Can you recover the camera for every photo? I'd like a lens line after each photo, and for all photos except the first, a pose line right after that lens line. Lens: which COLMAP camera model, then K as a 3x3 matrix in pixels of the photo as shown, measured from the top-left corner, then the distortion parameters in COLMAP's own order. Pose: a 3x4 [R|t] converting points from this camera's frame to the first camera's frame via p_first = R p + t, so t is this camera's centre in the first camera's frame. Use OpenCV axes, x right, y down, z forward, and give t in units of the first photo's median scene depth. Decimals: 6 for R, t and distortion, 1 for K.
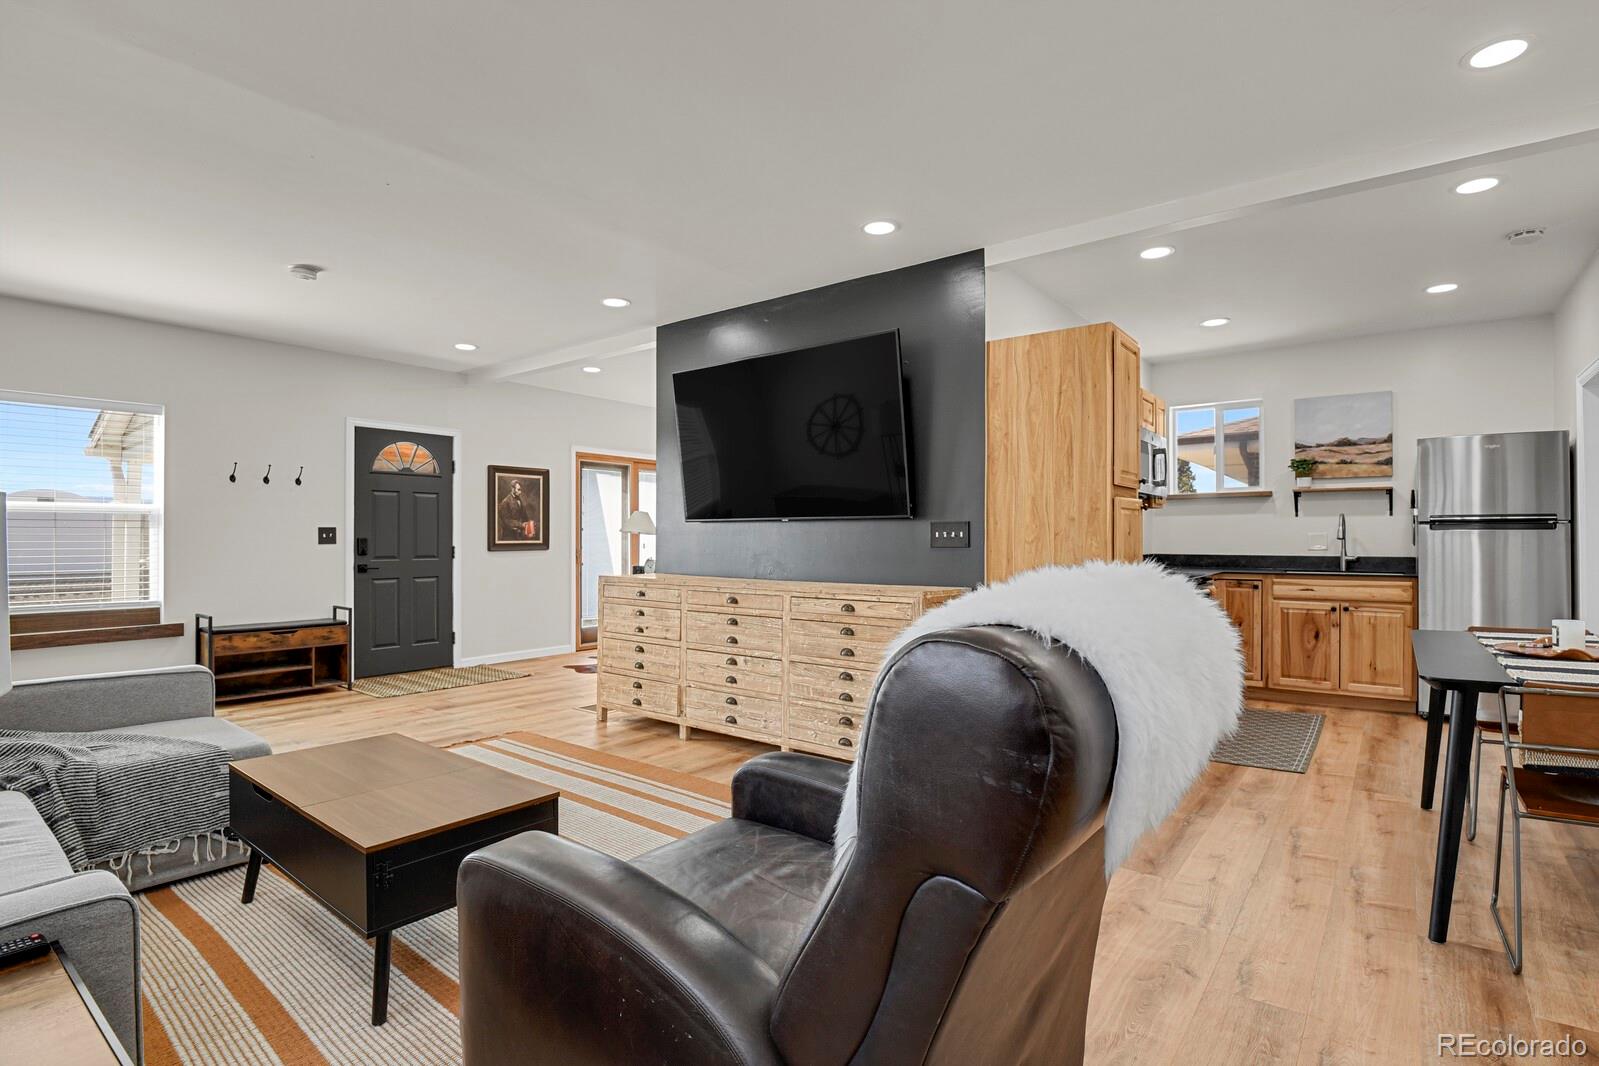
lens RADIAL K [[780.2, 0, 808.6], [0, 780.2, 532.0], [0, 0, 1]] dist [-0.020717, -0.006688]
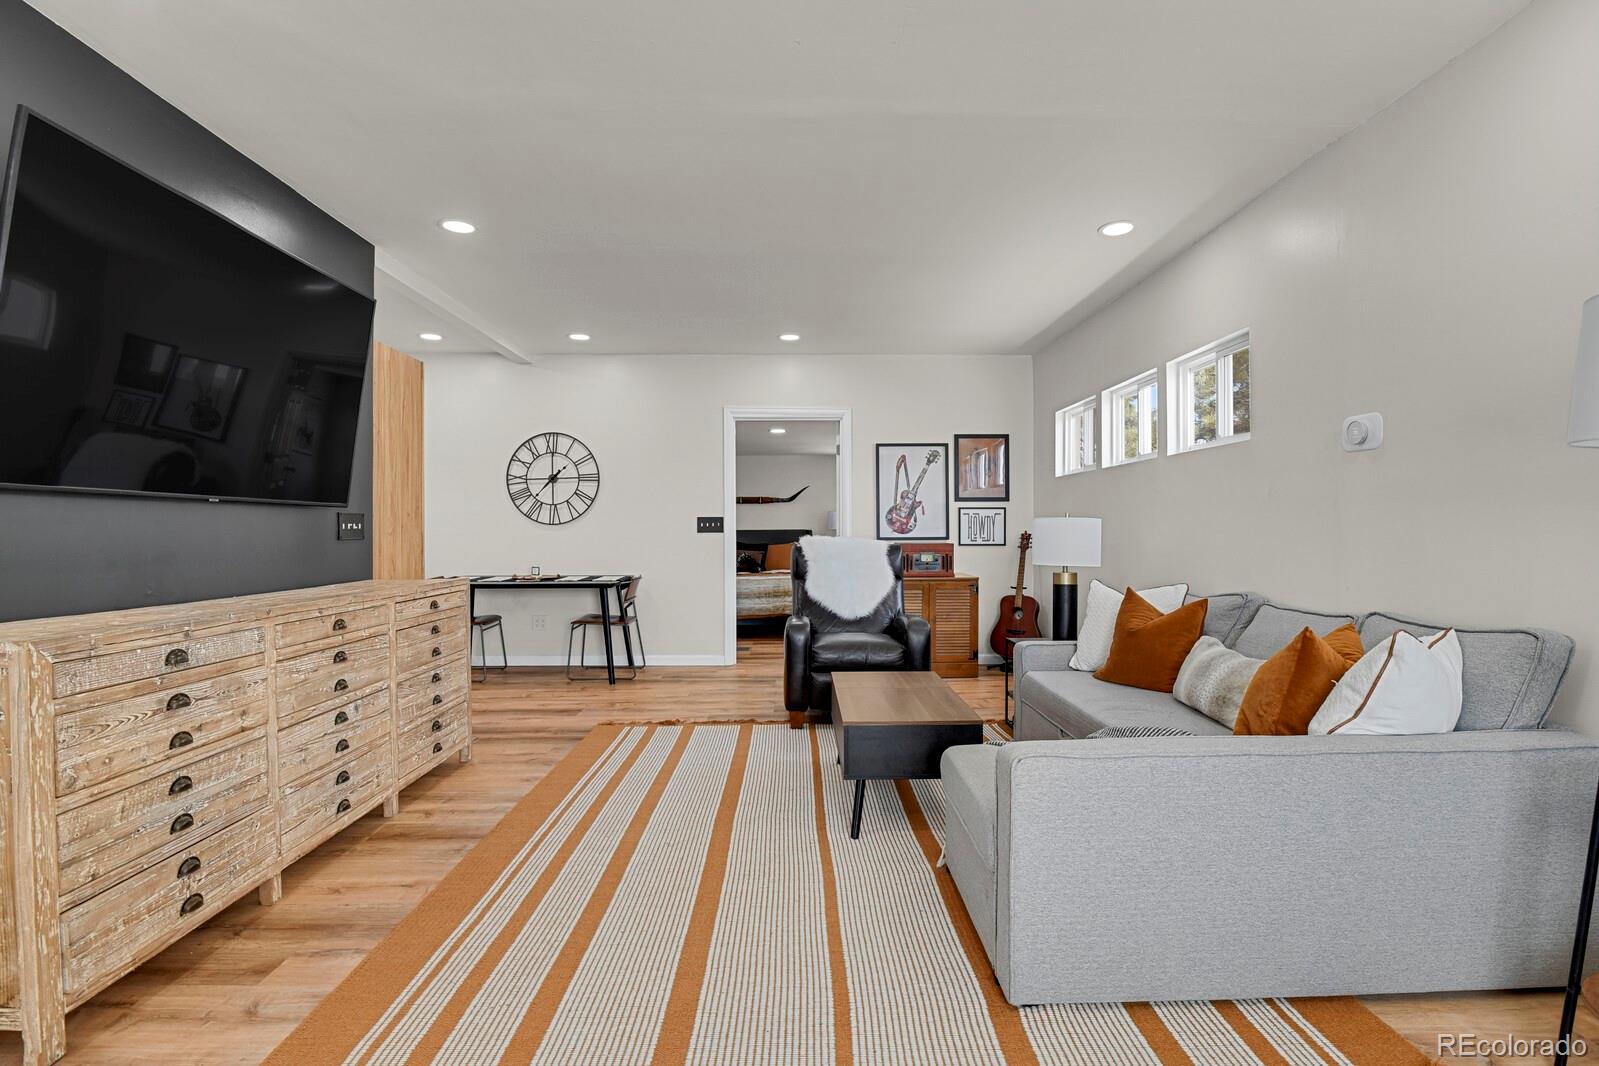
lens RADIAL K [[780.2, 0, 808.6], [0, 780.2, 532.0], [0, 0, 1]] dist [-0.020717, -0.006688]
pose [[-0.630584, 0.000106, 0.776121, -0.692048], [-0.003302, 0.999991, -0.002819, 0.008505], [-0.776114, -0.004340, -0.630577, 0.898450]]
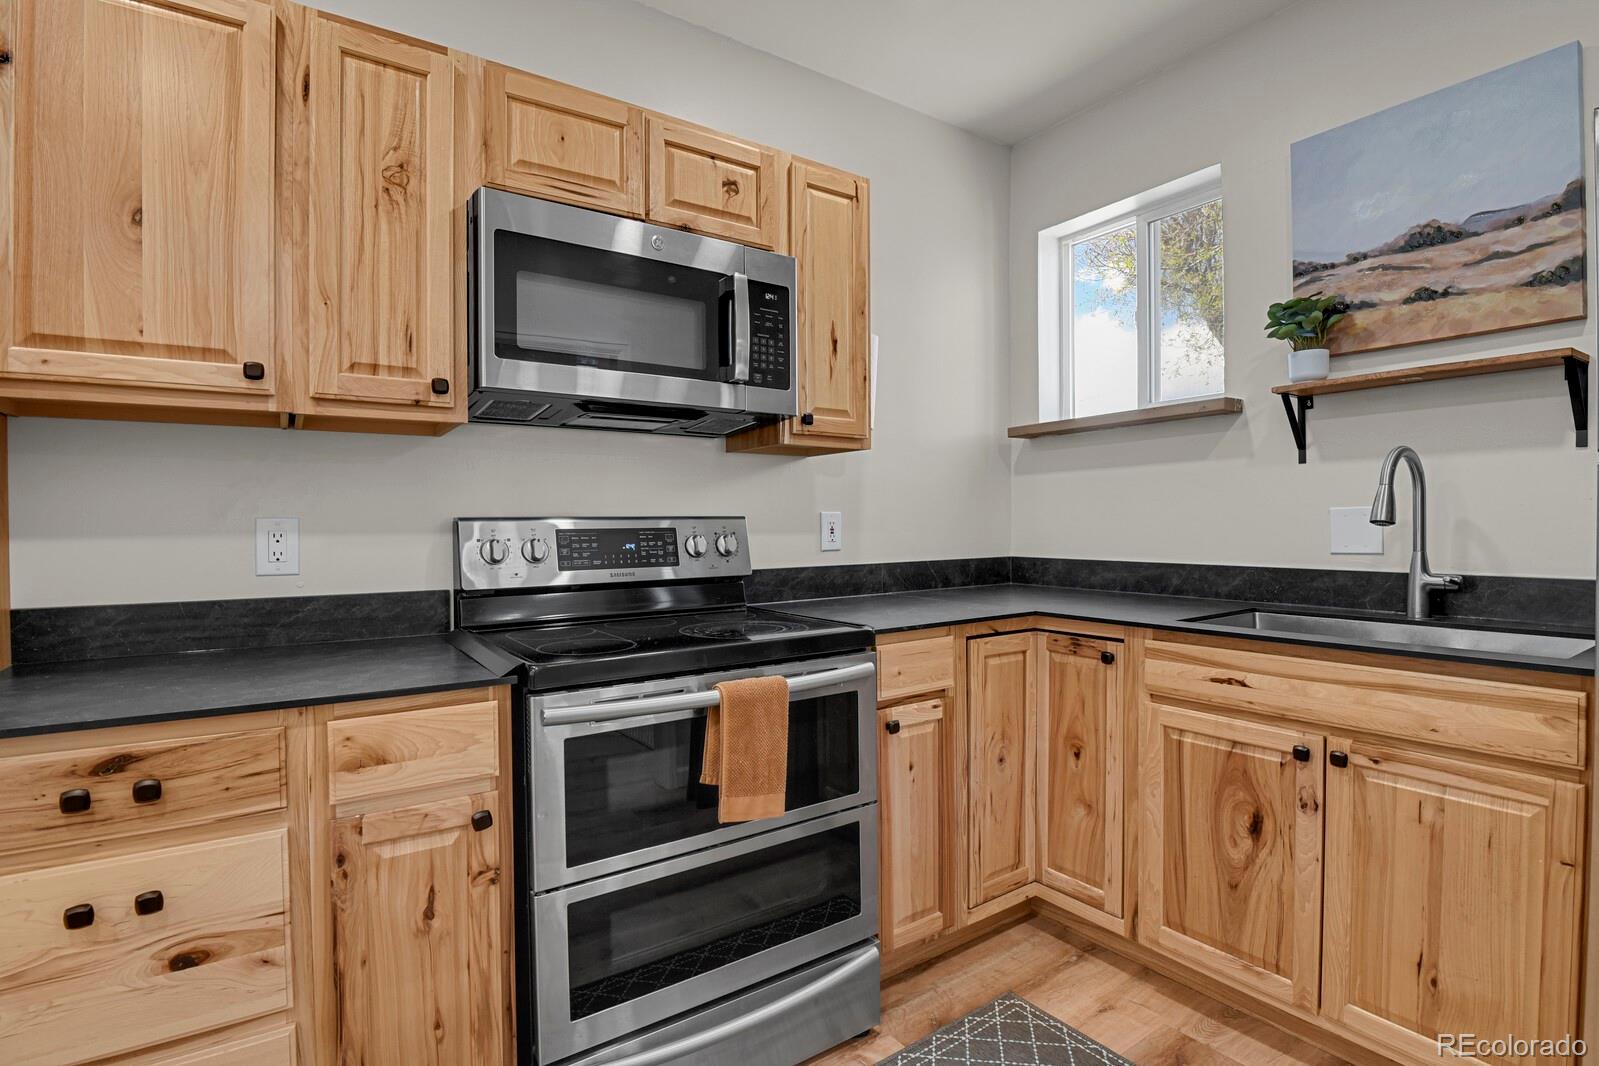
lens RADIAL K [[780.2, 0, 808.6], [0, 780.2, 532.0], [0, 0, 1]] dist [-0.020717, -0.006688]
pose [[0.952433, -0.003101, -0.304733, 0.586862], [0.009318, 0.999777, 0.018950, 0.004614], [0.304606, -0.020889, 0.952249, 0.650217]]
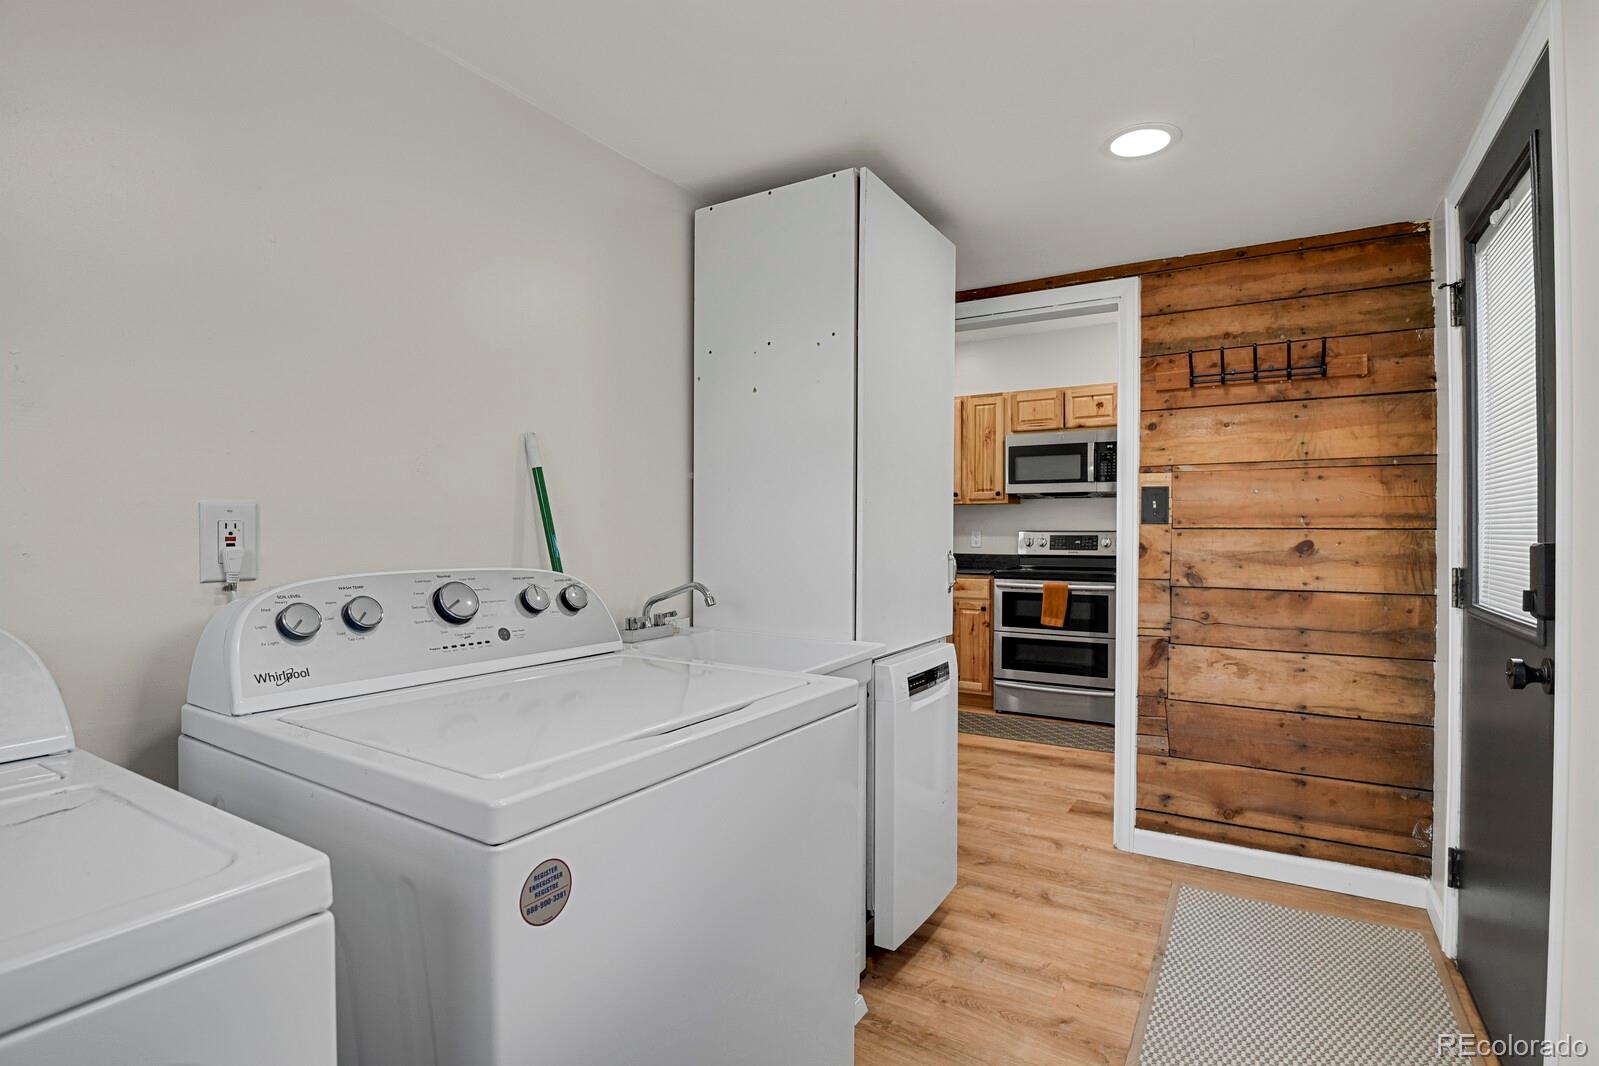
lens RADIAL K [[780.2, 0, 808.6], [0, 780.2, 532.0], [0, 0, 1]] dist [-0.020717, -0.006688]
pose [[0.108945, 0.002502, -0.994045, 1.369481], [0.007017, 0.999970, 0.003286, -0.000910], [0.994023, -0.007333, 0.108924, 0.526426]]
